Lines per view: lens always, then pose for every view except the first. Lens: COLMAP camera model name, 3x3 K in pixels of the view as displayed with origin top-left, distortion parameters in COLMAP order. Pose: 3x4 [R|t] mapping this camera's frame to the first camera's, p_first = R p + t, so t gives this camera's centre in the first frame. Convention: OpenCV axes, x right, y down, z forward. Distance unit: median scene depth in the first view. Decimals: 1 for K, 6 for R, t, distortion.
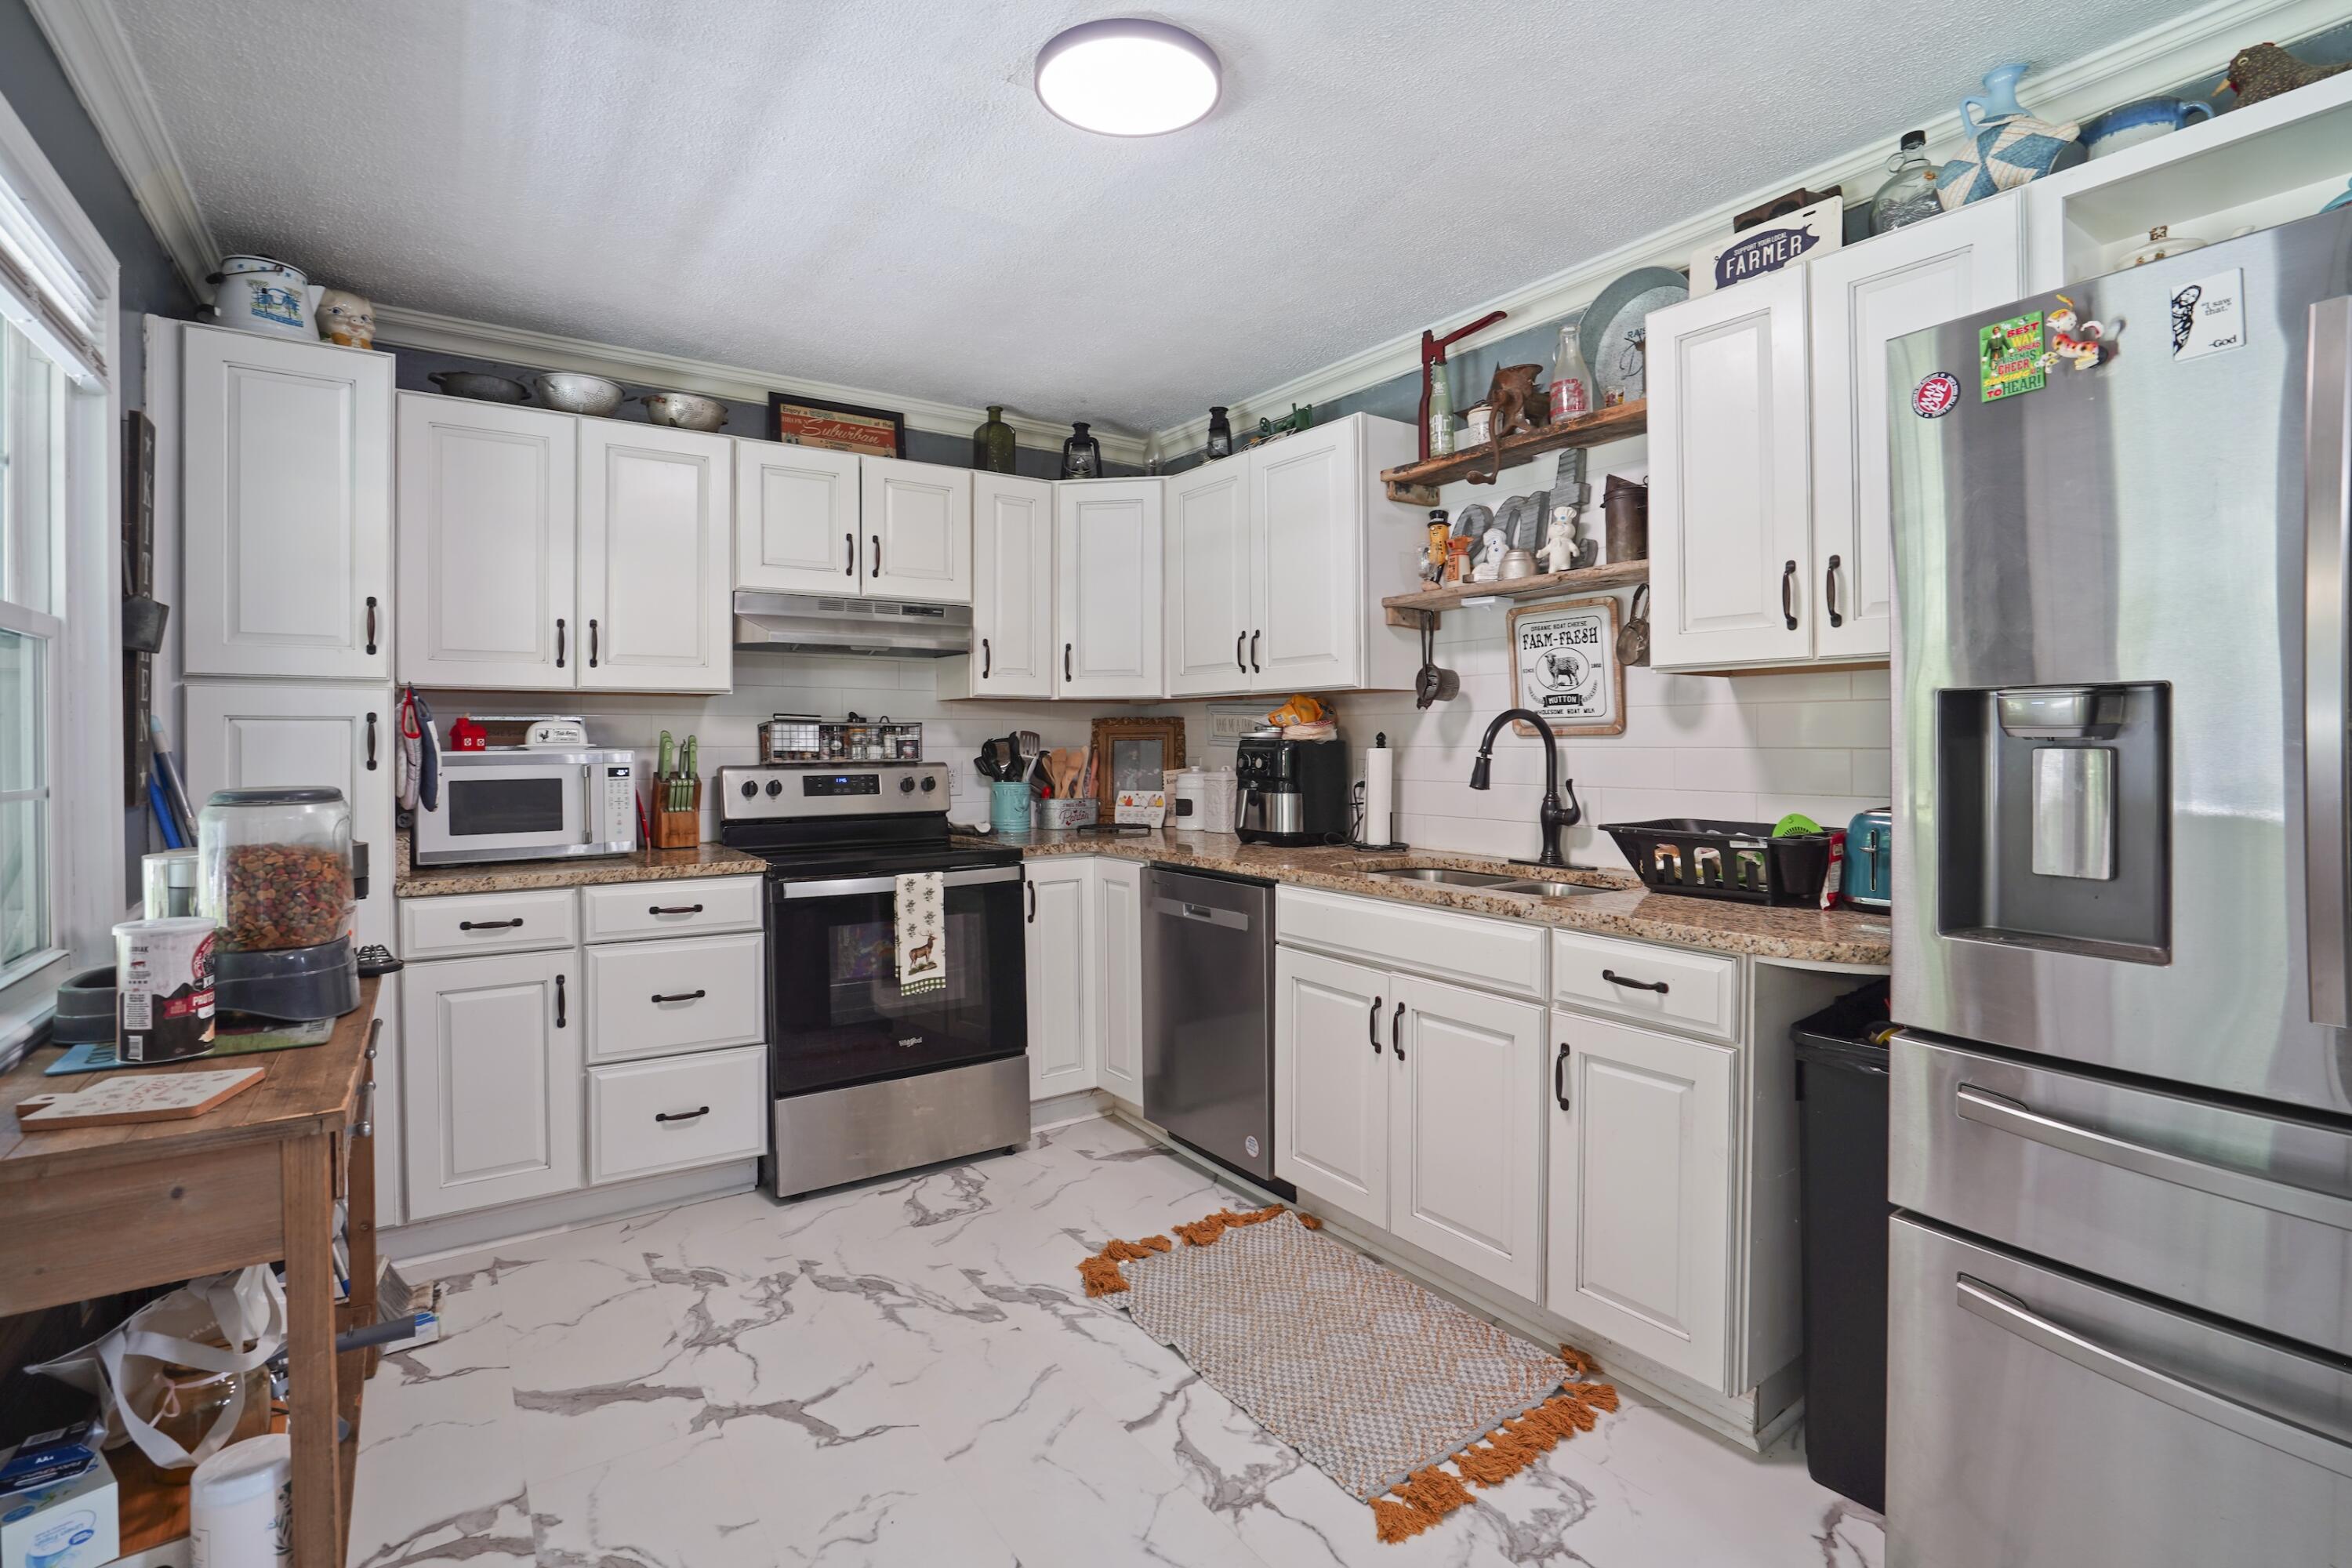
lens RADIAL K [[1079.9, 0, 1201.4], [0, 1079.9, 748.2], [0, 0, 1]] dist [-0.031949, 0.006525]
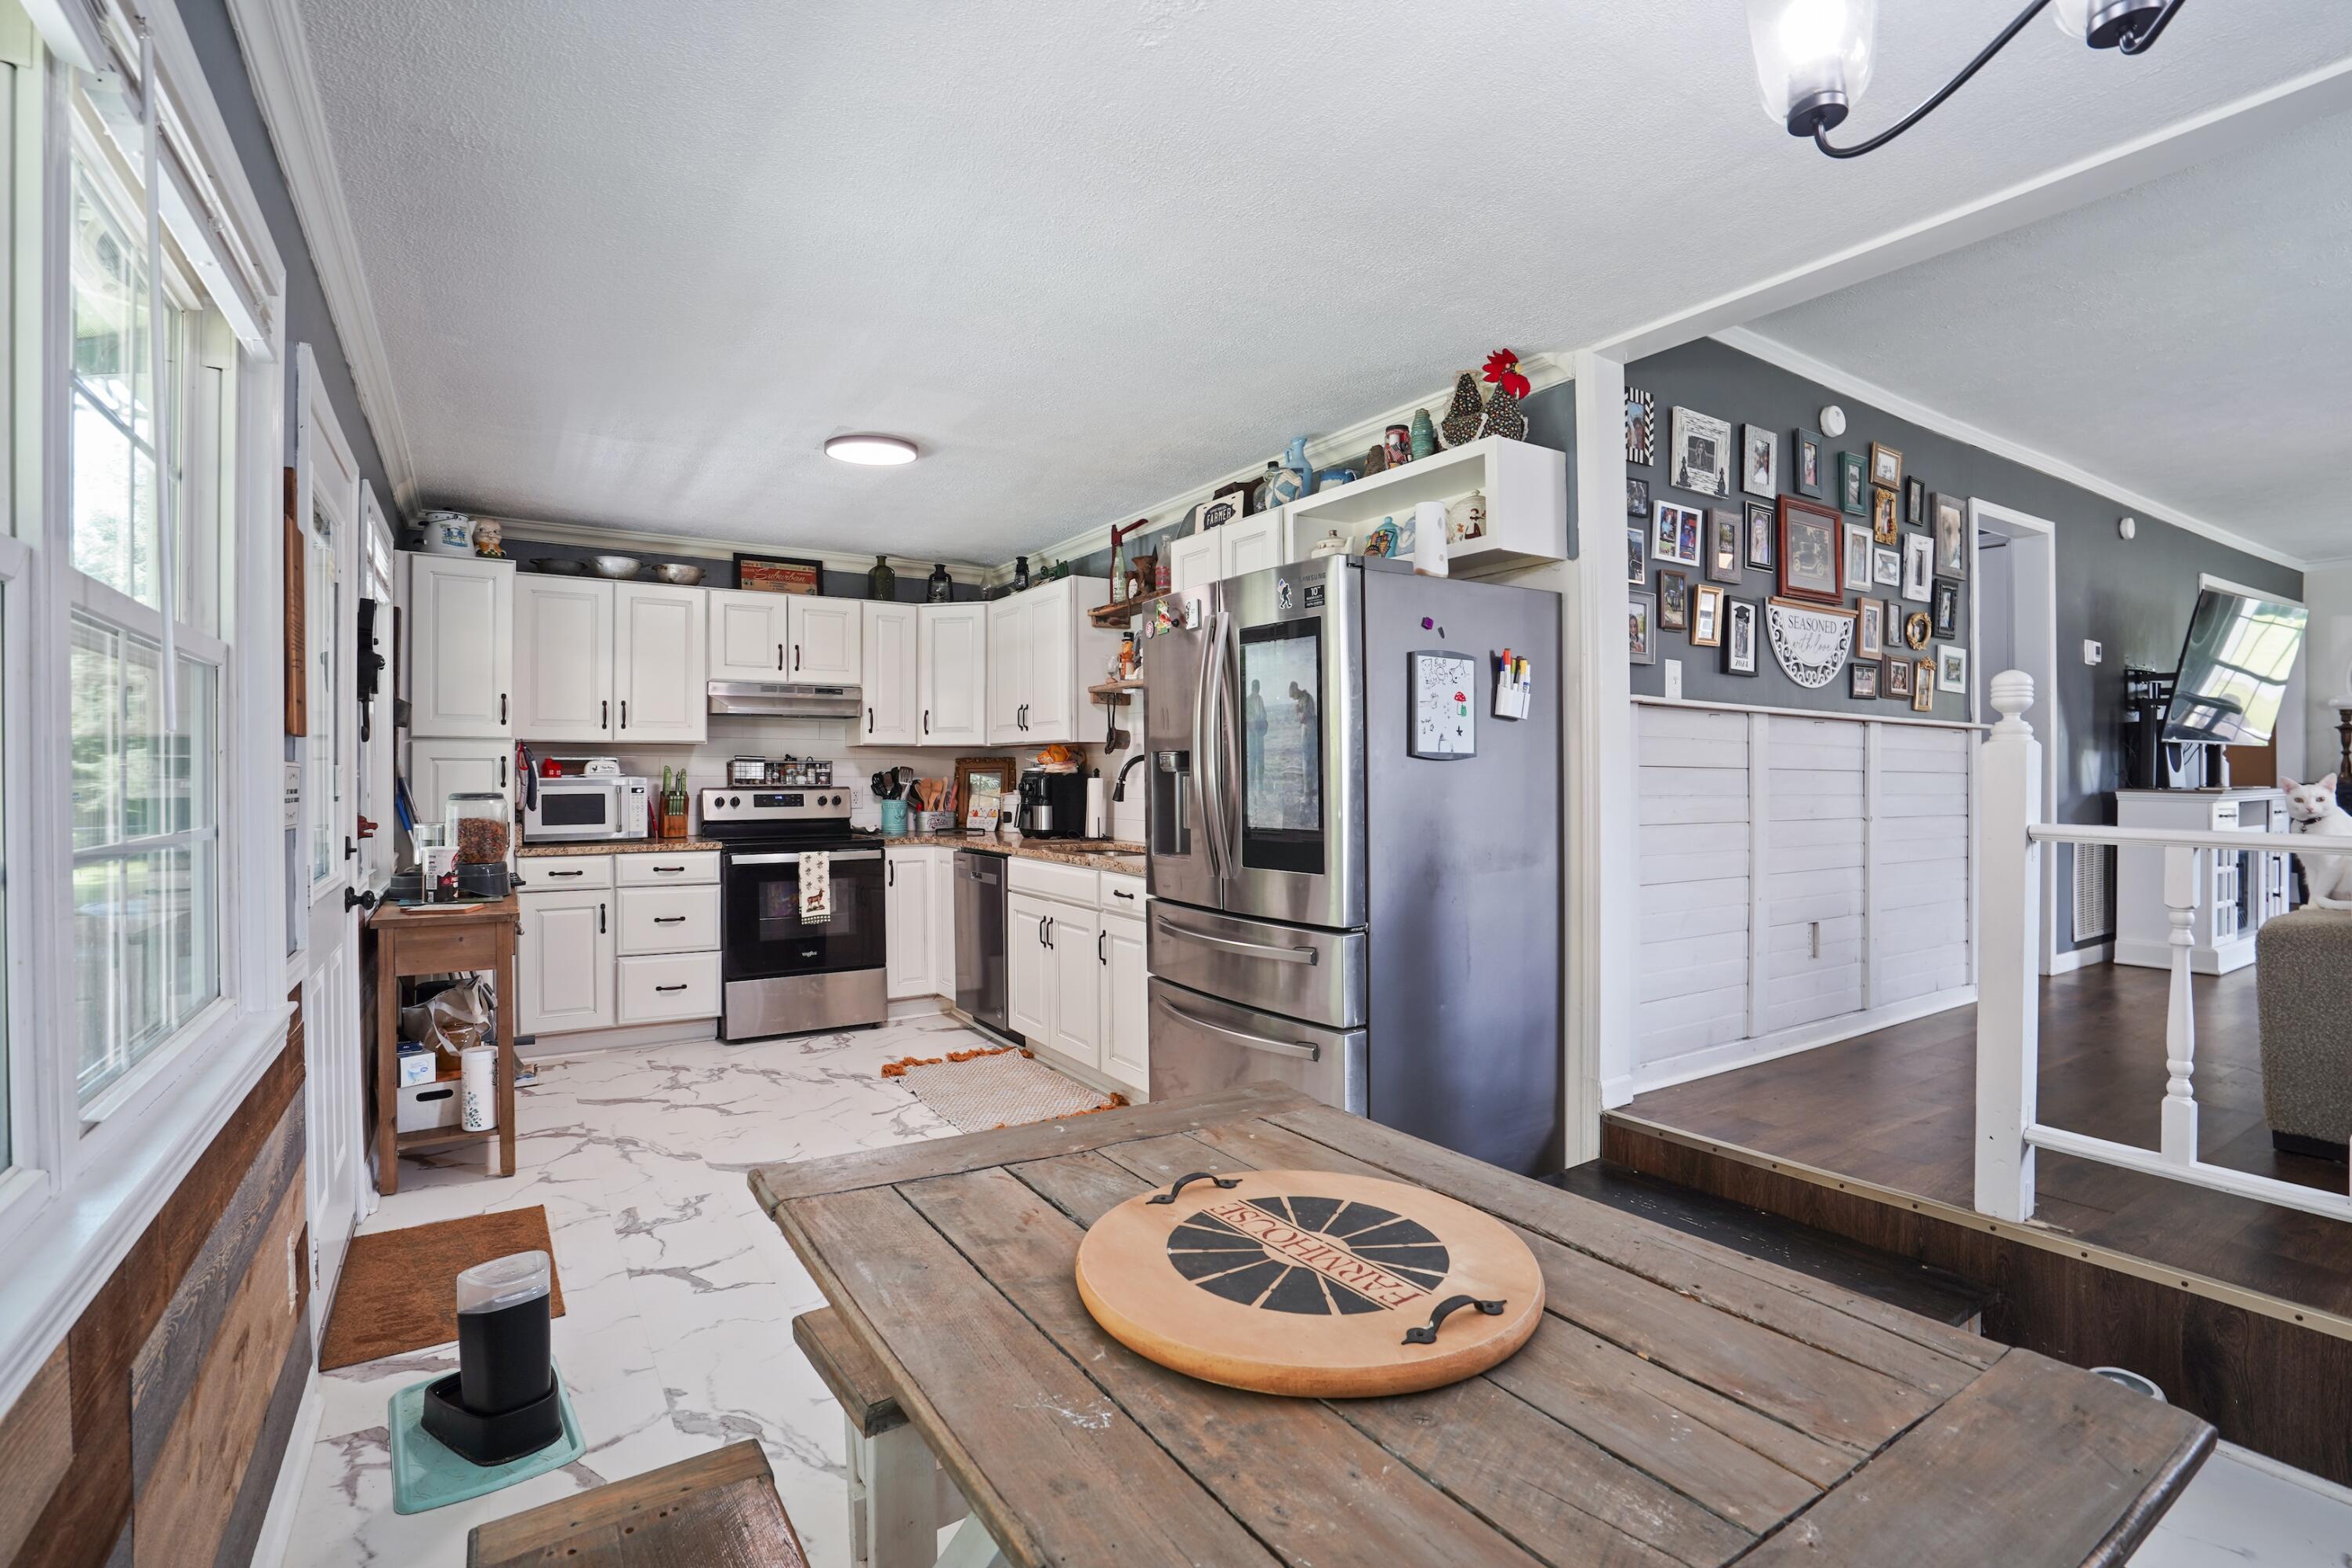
lens RADIAL K [[1079.9, 0, 1186.1], [0, 1079.9, 777.5], [0, 0, 1]] dist [-0.031949, 0.006525]
pose [[0.998849, 0.002849, -0.047876, 0.427117], [-0.003006, 0.999990, -0.003212, 0.004998], [0.047866, 0.003353, 0.998848, -0.691152]]
